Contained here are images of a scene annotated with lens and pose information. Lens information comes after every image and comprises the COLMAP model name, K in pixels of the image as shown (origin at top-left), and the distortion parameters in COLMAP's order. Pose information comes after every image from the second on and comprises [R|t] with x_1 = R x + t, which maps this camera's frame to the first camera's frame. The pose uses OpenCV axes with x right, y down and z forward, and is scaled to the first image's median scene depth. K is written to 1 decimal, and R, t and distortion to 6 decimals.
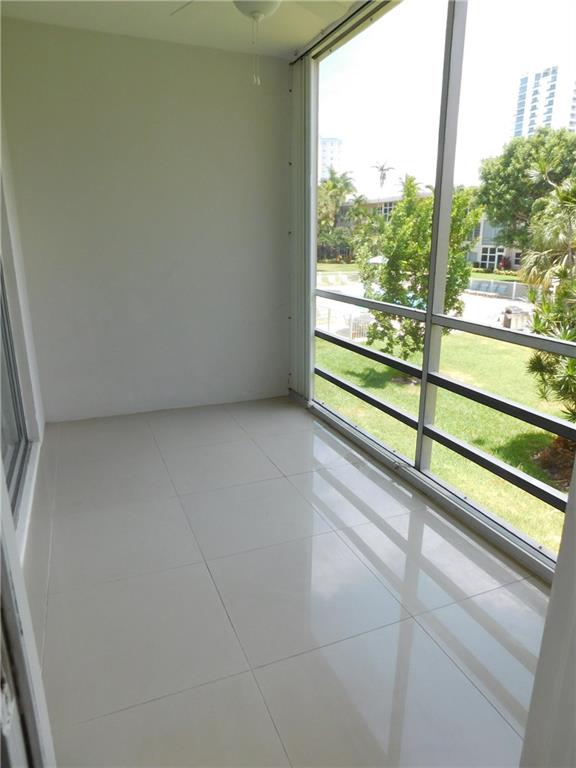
lens RADIAL K [[508.5, 0, 288.0], [0, 508.5, 384.0], [0, 0, 1]] dist [-0.104815, 0.095658]
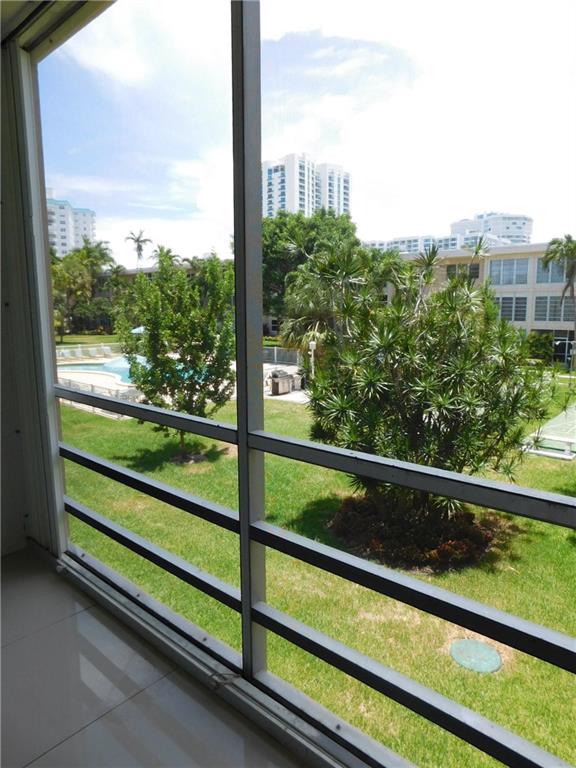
lens RADIAL K [[470.8, 0, 288.0], [0, 470.8, 384.0], [0, 0, 1]] dist [-0.051519, 0.001163]
pose [[0.889246, -0.071496, 0.451808, 0.018811], [0.125365, 0.987983, -0.090401, -0.036190], [-0.439915, 0.137030, 0.887523, 0.116982]]
